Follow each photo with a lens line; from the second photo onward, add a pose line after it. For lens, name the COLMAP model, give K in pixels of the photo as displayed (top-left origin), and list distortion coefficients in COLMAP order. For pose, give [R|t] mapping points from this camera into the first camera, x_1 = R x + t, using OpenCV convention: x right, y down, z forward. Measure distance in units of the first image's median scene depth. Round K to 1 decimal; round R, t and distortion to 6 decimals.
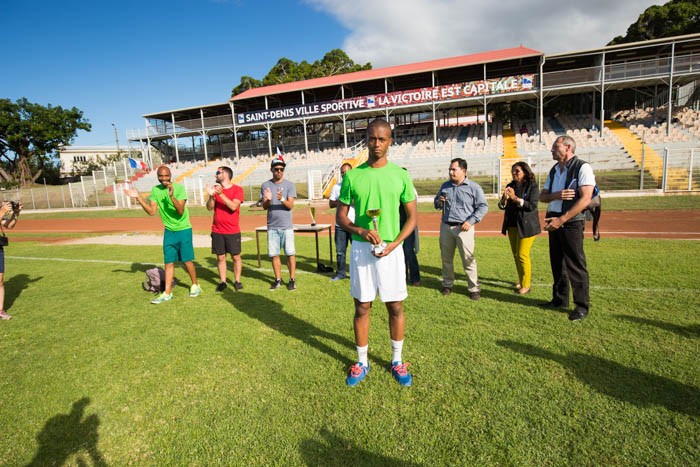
lens RADIAL K [[381.1, 0, 350.0], [0, 381.1, 233.5], [0, 0, 1]] dist [-0.012780, 0.001055]
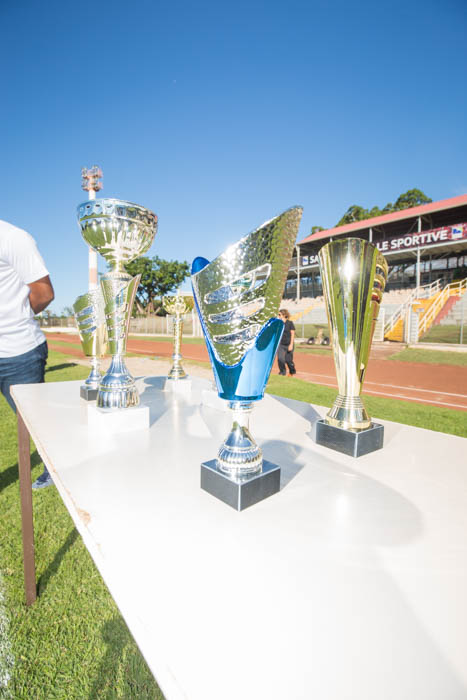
lens RADIAL K [[323.6, 0, 233.5], [0, 323.6, 350.0], [0, 0, 1]] dist [-0.032627, 0.007617]
pose [[0.873894, 0.089480, -0.477811, -0.015046], [-0.119951, 0.992212, -0.033573, -0.006374], [0.471085, 0.086653, 0.877821, 0.157097]]
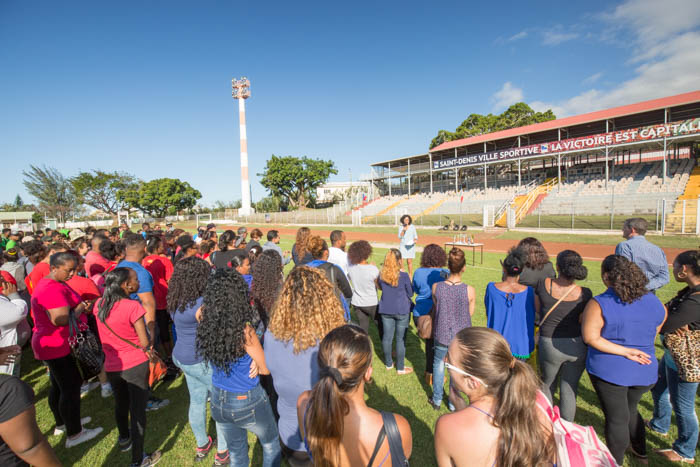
lens RADIAL K [[323.6, 0, 350.0], [0, 323.6, 233.5], [0, 0, 1]] dist [-0.032627, 0.007617]
pose [[0.865482, 0.059813, -0.497357, 0.036161], [-0.086719, 0.995746, -0.031154, 0.006140], [0.493377, 0.070093, 0.866987, -0.140474]]
